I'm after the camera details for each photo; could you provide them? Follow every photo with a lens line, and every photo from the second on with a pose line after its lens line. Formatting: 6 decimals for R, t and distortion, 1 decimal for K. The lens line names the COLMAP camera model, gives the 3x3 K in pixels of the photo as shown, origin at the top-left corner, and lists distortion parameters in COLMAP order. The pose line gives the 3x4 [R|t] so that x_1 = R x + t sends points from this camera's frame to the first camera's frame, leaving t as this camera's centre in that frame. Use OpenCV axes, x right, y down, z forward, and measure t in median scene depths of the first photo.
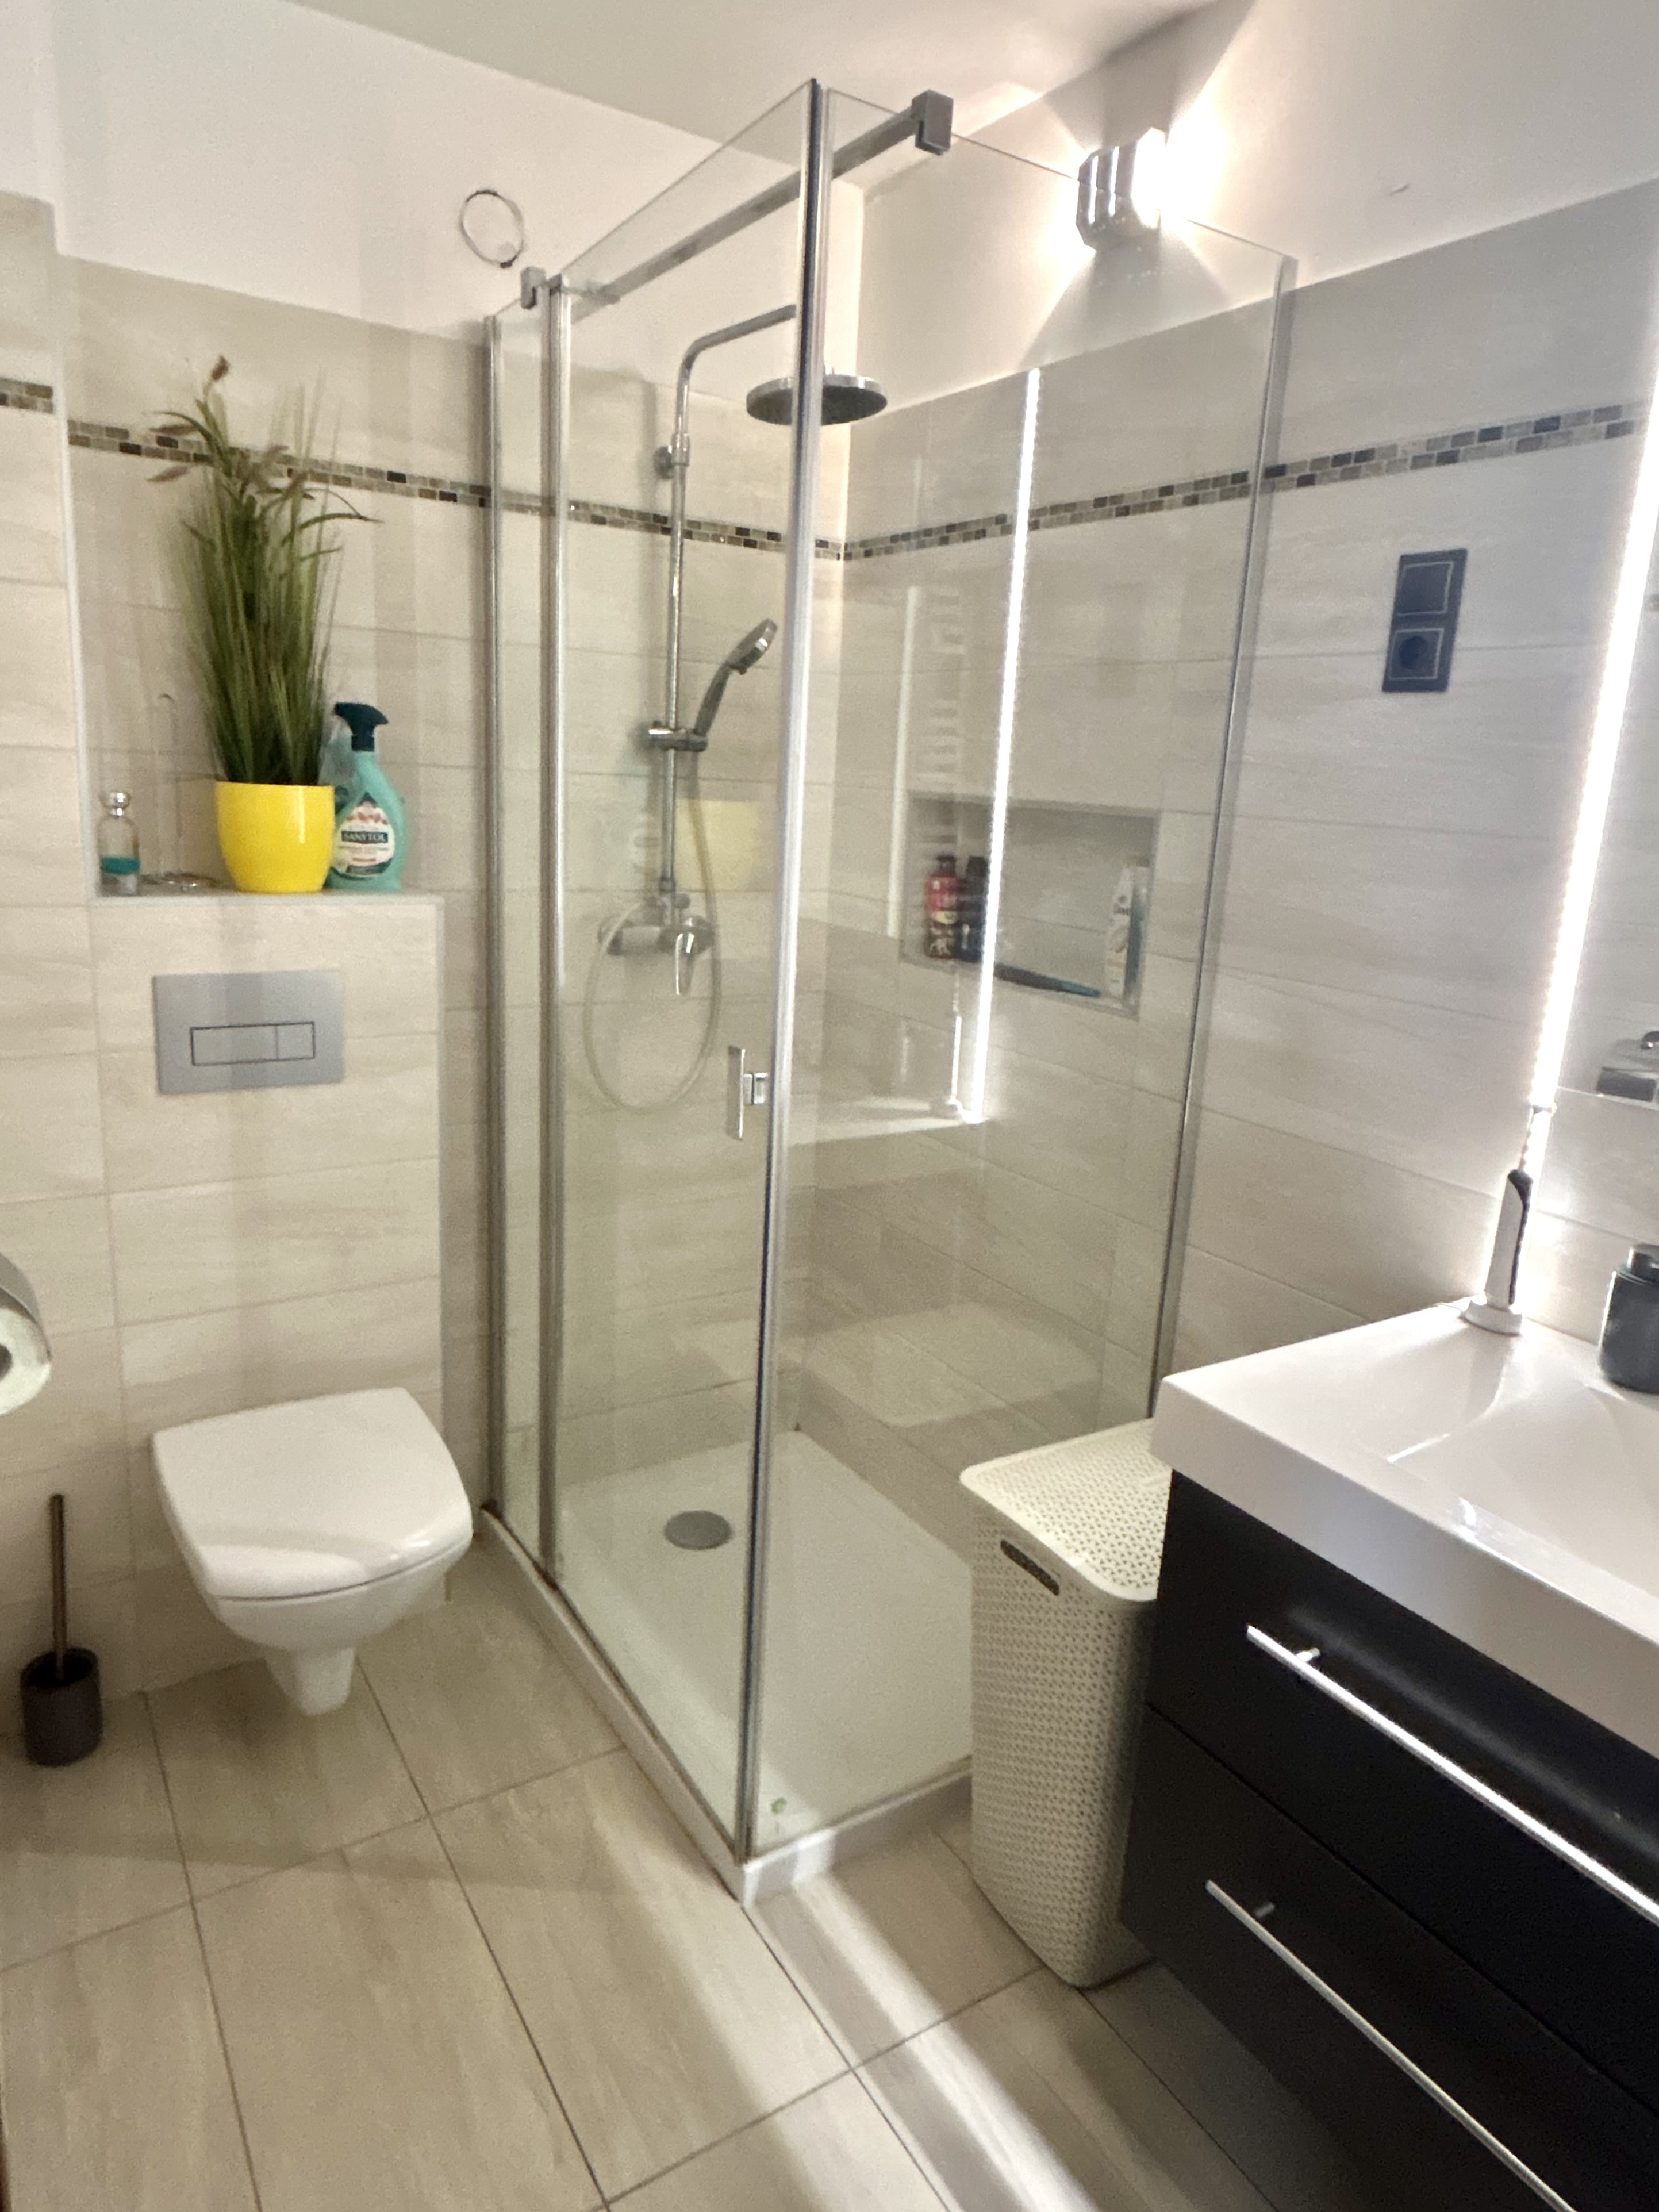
lens RADIAL K [[1305.4, 0, 829.5], [0, 1305.4, 1106.0], [0, 0, 1]] dist [0.000425, -0.012360]
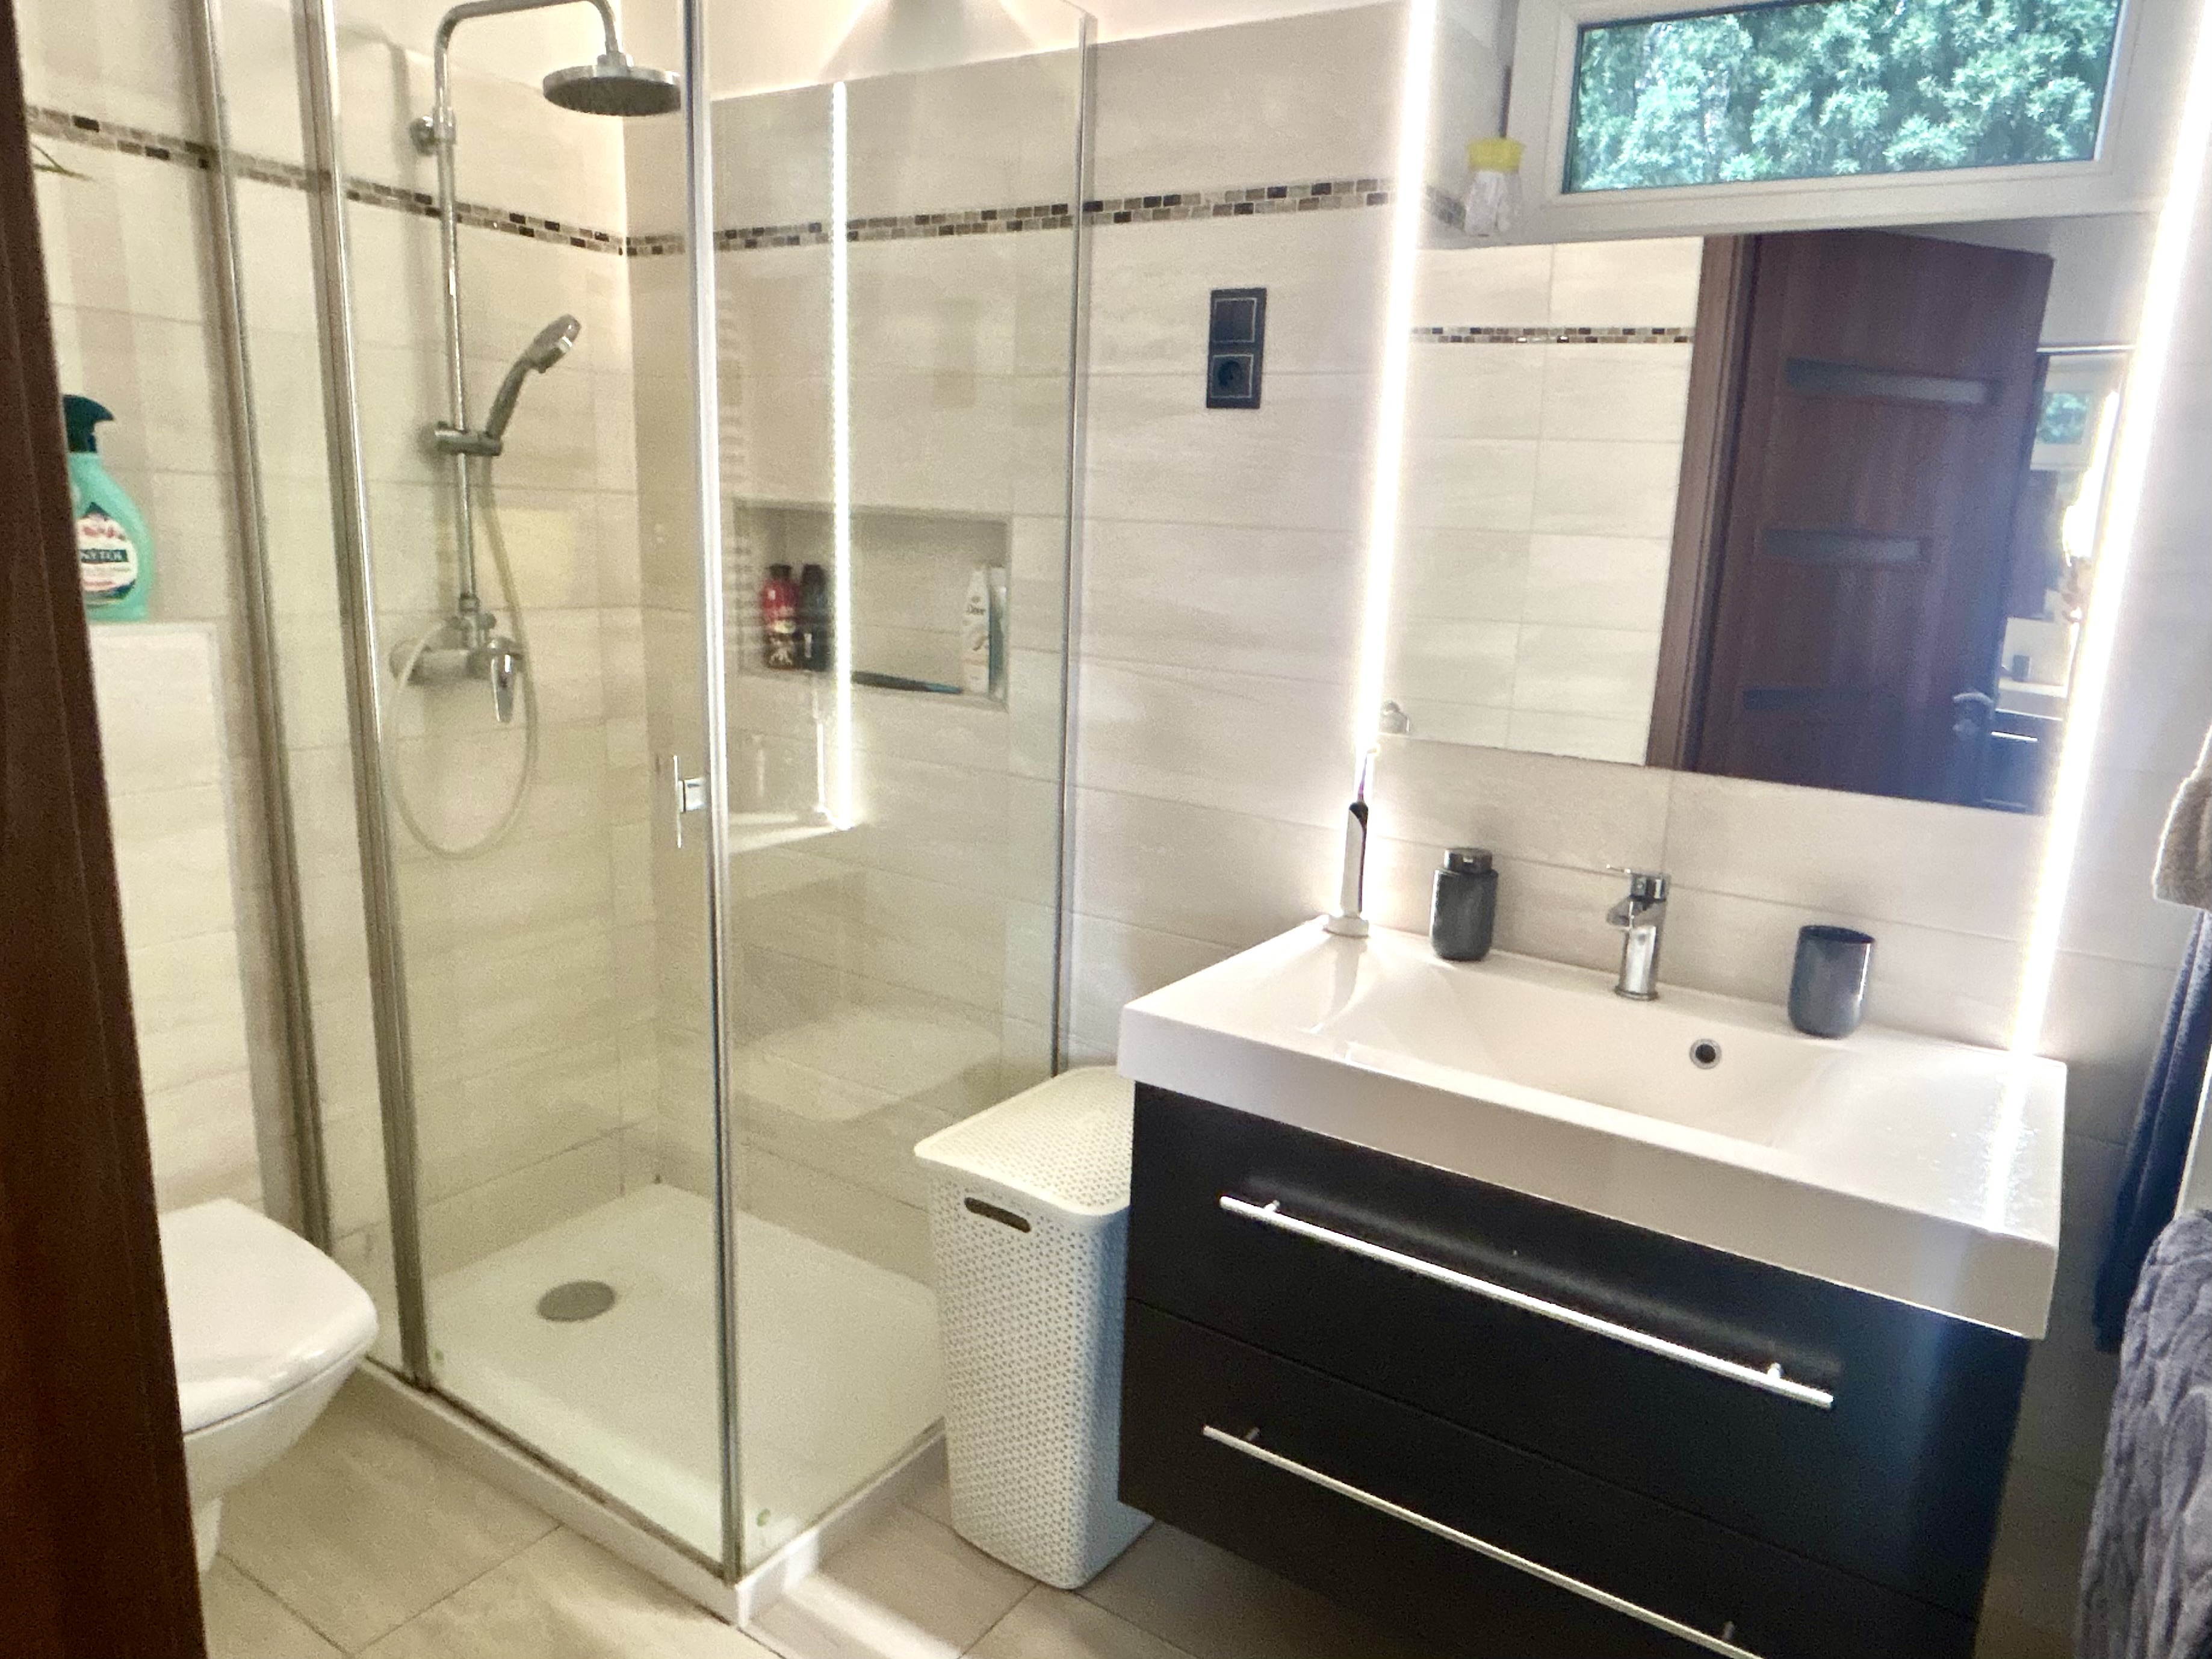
lens RADIAL K [[1449.8, 0, 1051.7], [0, 1449.8, 883.9], [0, 0, 1]] dist [-0.002312, -0.007861]
pose [[0.912164, -0.106174, 0.395834, -0.207277], [0.101428, 0.994296, 0.032969, 0.038062], [-0.397077, 0.010075, 0.917730, -0.099878]]
